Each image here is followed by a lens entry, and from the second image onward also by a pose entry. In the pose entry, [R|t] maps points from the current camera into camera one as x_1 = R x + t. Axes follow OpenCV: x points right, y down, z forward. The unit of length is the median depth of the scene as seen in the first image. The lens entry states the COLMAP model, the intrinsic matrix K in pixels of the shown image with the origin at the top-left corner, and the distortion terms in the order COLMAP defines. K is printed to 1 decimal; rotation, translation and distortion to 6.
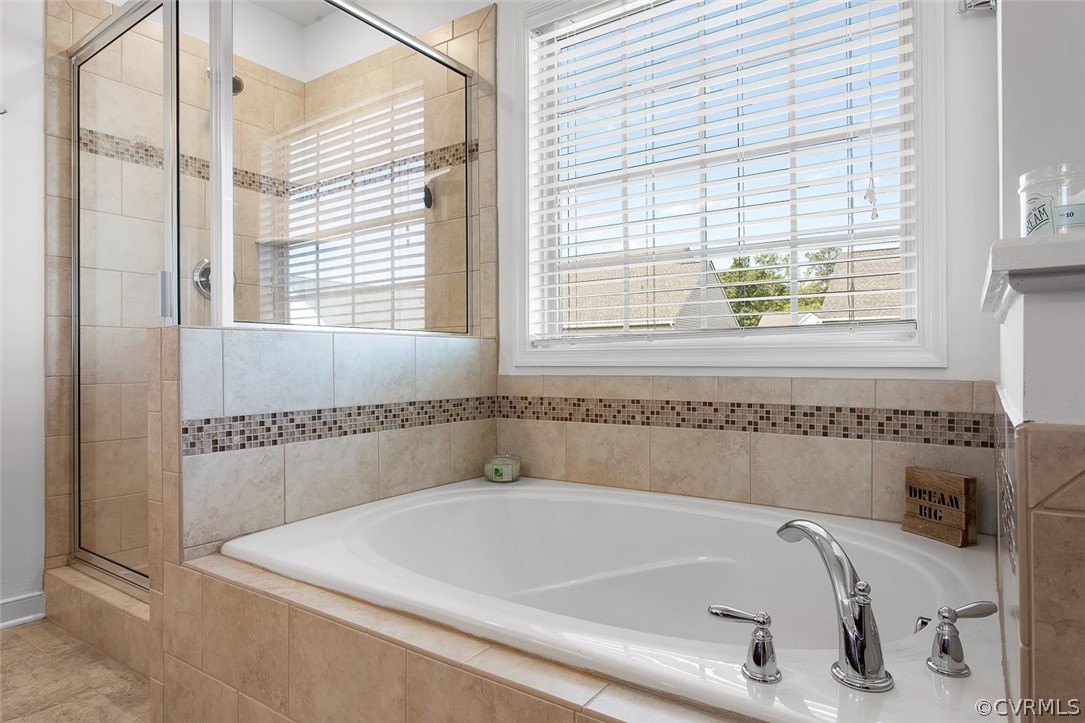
lens RADIAL K [[629.0, 0, 541.5], [0, 629.0, 357.8], [0, 0, 1]] dist [-0.008304, 0.002494]
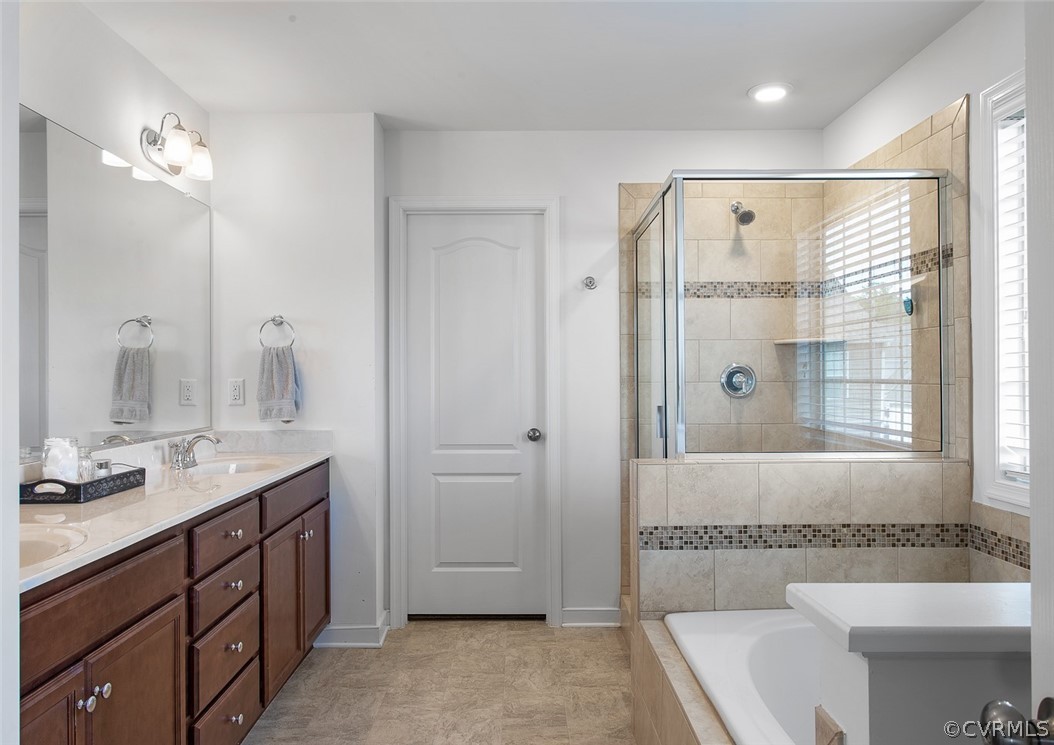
lens RADIAL K [[736.8, 0, 525.9], [0, 736.8, 374.1], [0, 0, 1]] dist [-0.000887, 0.001279]
pose [[0.579282, 0.003556, -0.815120, 0.507717], [0.004852, 0.999958, 0.007811, -0.200817], [0.815113, -0.008480, 0.579240, -0.174848]]
